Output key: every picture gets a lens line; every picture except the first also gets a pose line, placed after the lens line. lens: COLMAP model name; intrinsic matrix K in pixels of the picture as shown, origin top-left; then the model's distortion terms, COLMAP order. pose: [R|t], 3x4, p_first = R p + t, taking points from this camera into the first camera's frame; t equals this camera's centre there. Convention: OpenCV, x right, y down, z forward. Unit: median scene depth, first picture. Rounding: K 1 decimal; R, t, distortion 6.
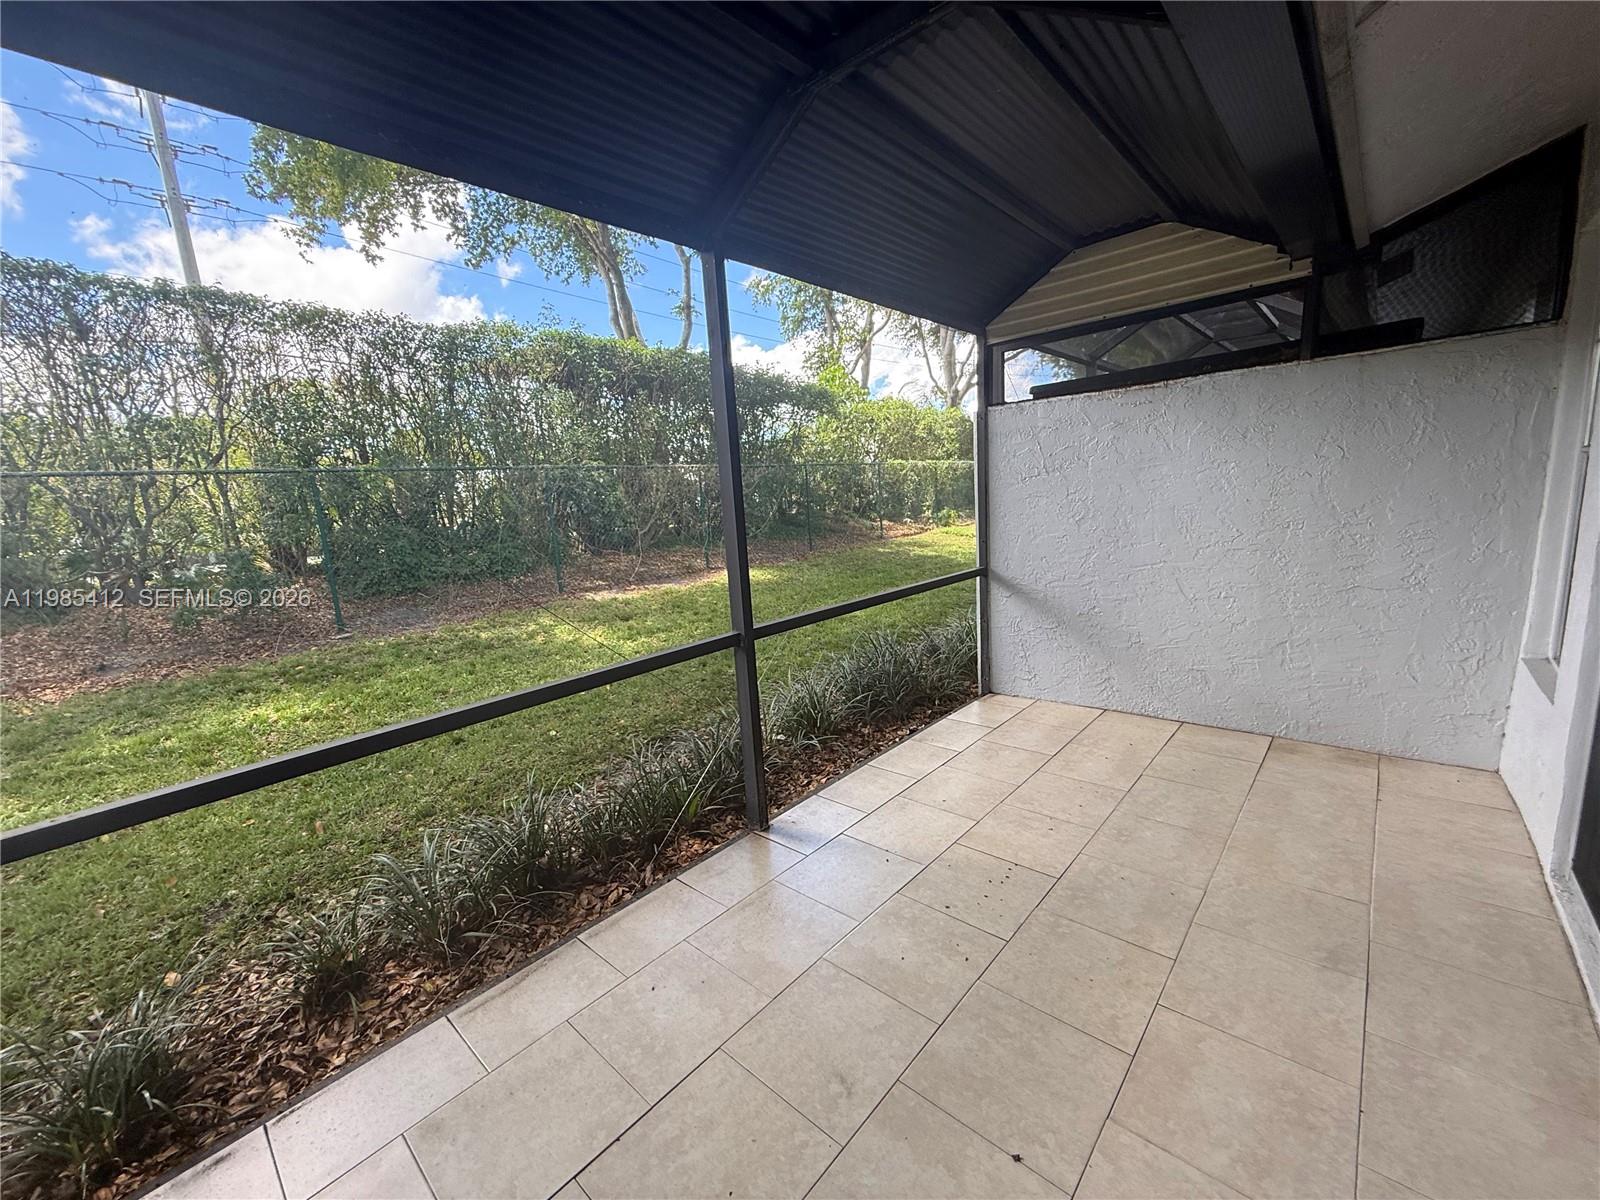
lens RADIAL K [[639.3, 0, 798.5], [0, 639.3, 602.2], [0, 0, 1]] dist [-0.000619, -0.000020]
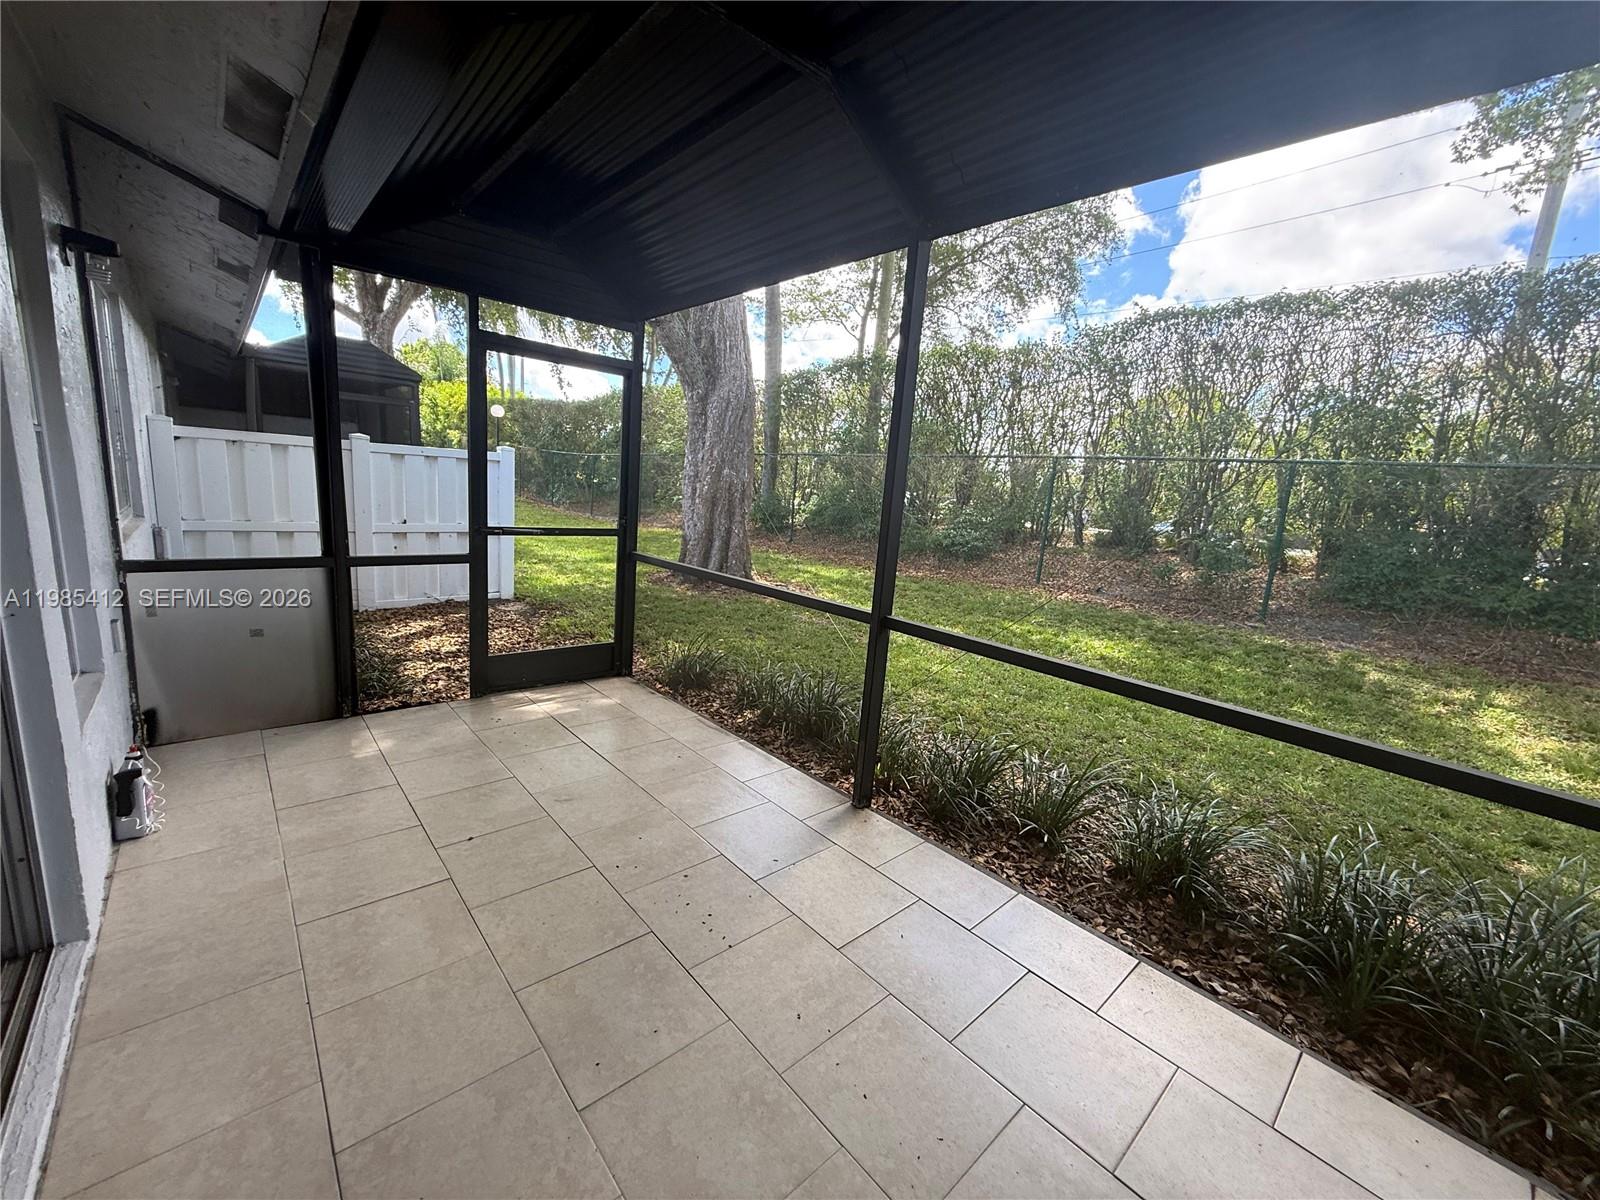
lens RADIAL K [[637.7, 0, 796.7], [0, 637.7, 600.7], [0, 0, 1]] dist [0.000165, 0.000207]
pose [[-0.103213, 0.238305, -0.965690, 0.827183], [-0.231758, 0.938392, 0.256339, -0.188664], [0.967283, 0.250264, -0.041625, 0.821731]]
